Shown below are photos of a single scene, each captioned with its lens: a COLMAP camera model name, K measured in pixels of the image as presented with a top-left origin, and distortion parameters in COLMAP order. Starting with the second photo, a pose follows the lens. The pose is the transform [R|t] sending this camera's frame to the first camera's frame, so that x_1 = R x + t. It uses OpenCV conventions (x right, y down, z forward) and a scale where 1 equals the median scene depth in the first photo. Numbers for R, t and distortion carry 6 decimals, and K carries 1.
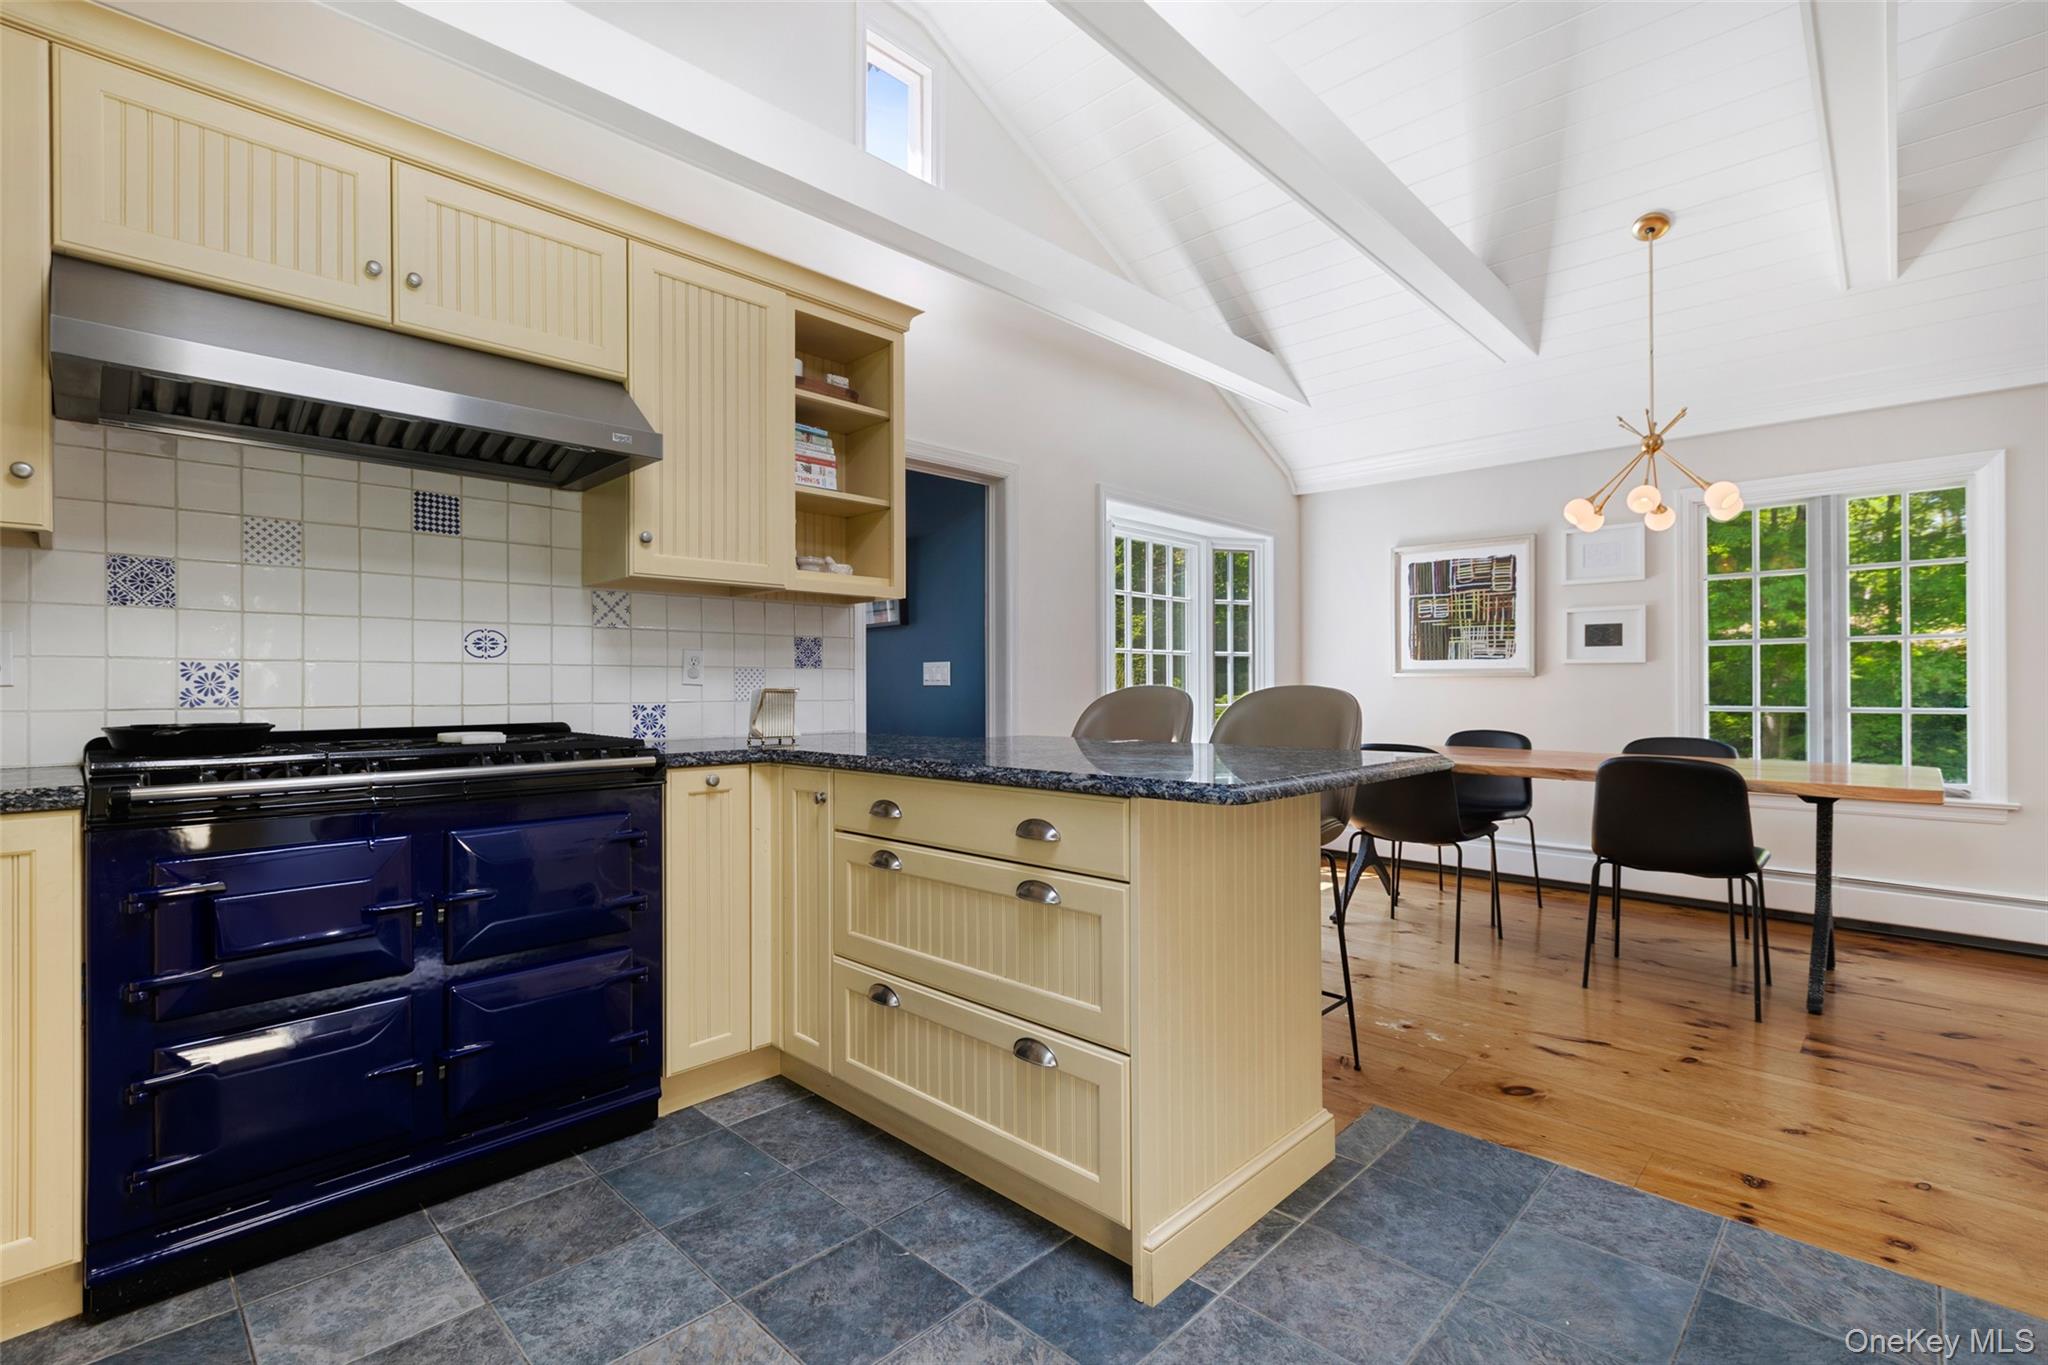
lens RADIAL K [[932.3, 0, 1024.0], [0, 932.3, 682.5], [0, 0, 1]] dist [0.000139, -0.000141]
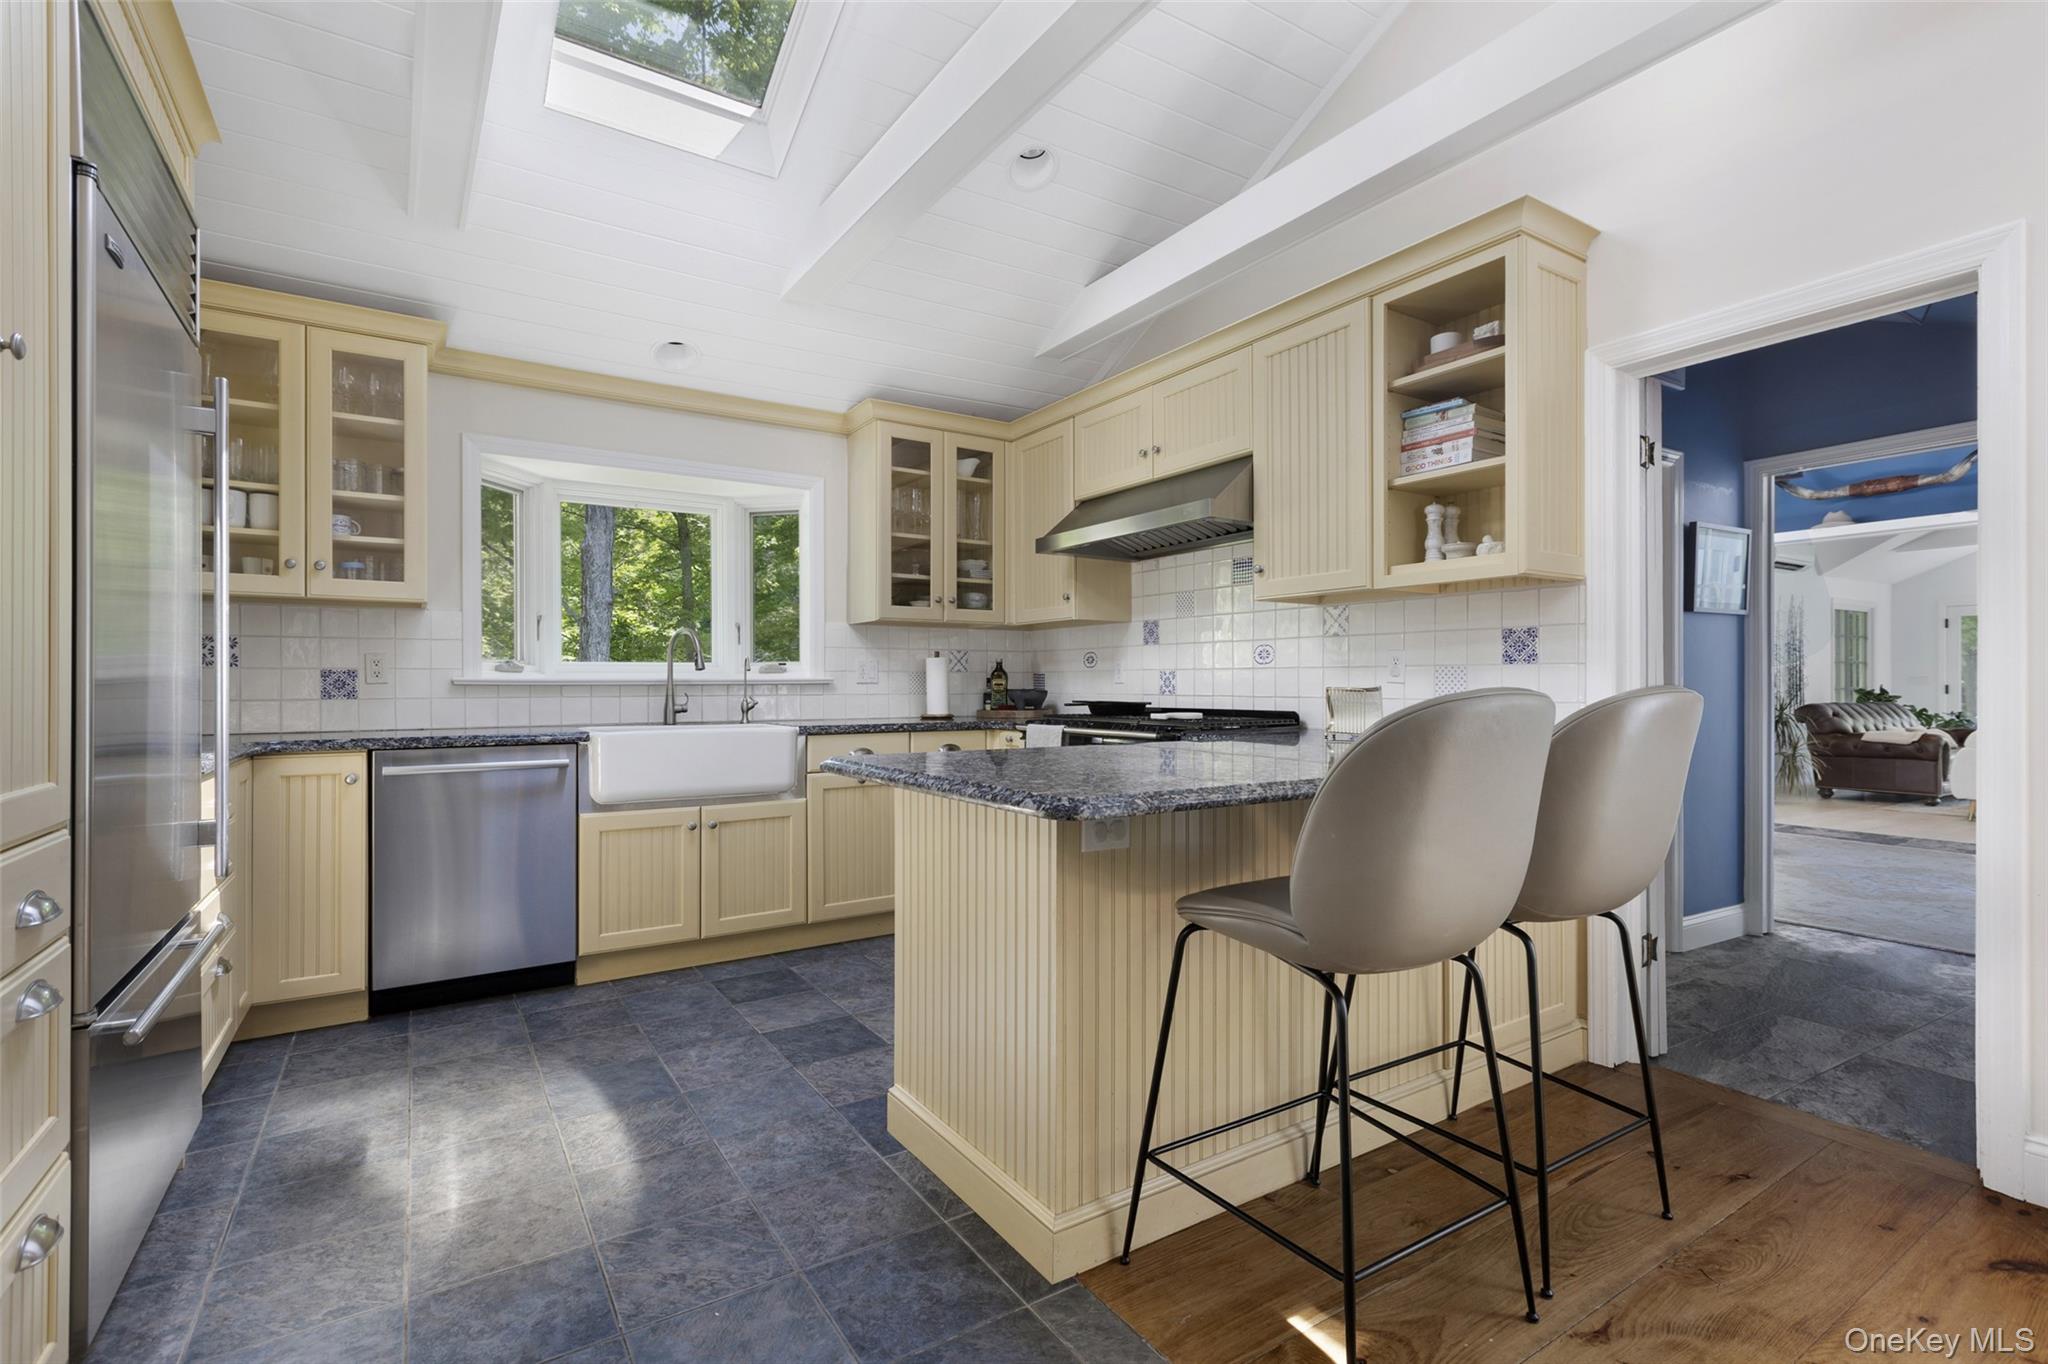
lens RADIAL K [[962.9, 0, 1017.4], [0, 962.9, 676.8], [0, 0, 1]] dist [0.006470, 0.000104]
pose [[-0.241306, -0.002798, -0.970445, 0.867940], [0.005415, 0.999976, -0.004230, -0.002486], [0.970434, -0.006276, -0.241285, 0.893911]]
